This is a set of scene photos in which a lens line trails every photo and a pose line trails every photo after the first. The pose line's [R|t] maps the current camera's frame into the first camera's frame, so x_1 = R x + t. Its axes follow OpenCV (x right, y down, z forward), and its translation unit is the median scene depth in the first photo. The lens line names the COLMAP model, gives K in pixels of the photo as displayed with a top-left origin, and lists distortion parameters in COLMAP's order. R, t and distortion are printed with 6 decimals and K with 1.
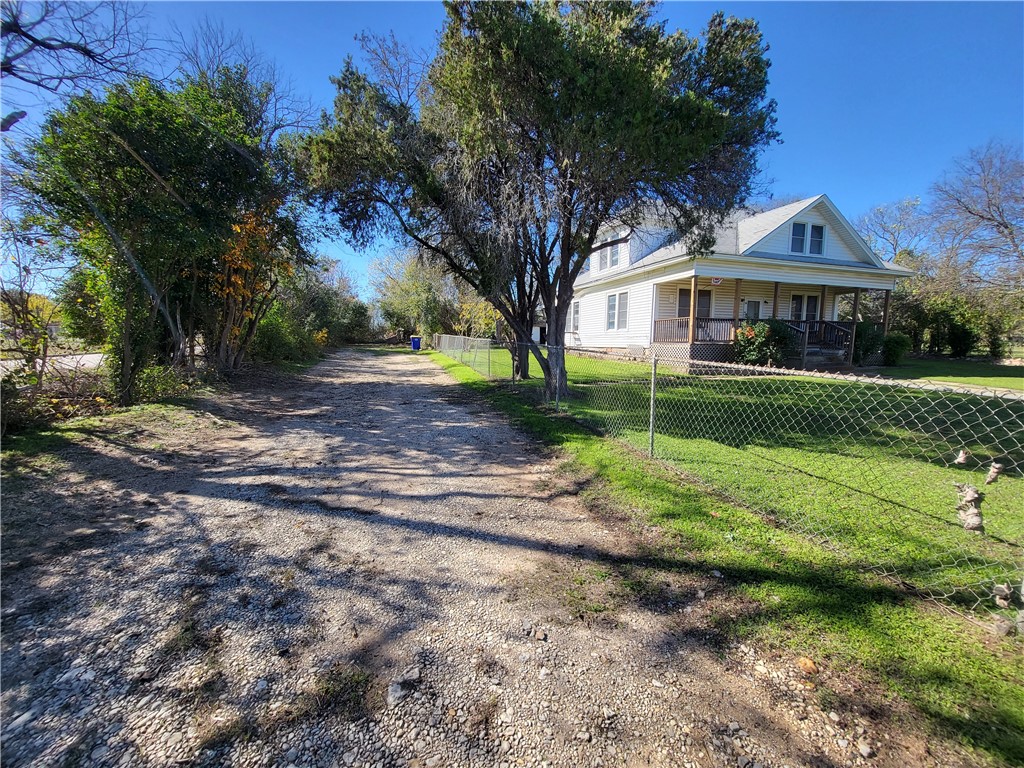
lens RADIAL K [[403.8, 0, 511.7], [0, 403.8, 386.0], [0, 0, 1]] dist [0.000990, -0.000163]
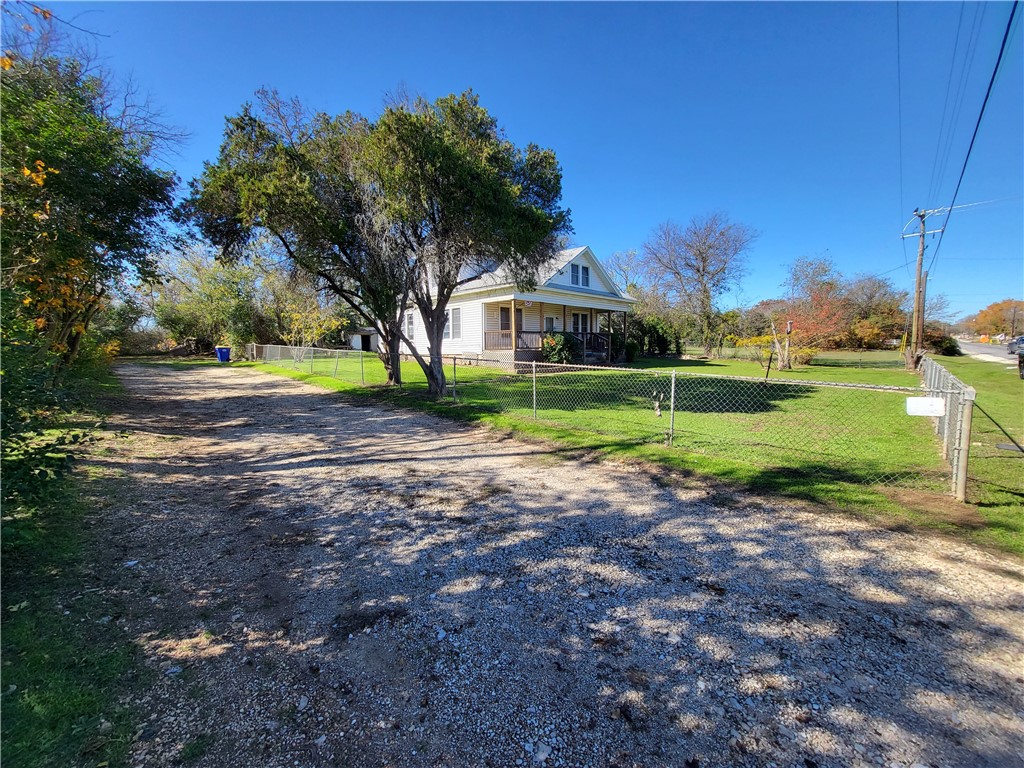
lens RADIAL K [[403.8, 0, 511.7], [0, 403.8, 386.0], [0, 0, 1]] dist [0.000990, -0.000163]
pose [[0.889930, -0.061292, 0.451960, -0.174050], [0.066893, 0.997754, 0.003594, 0.005864], [-0.451165, 0.027034, 0.892031, -0.175907]]
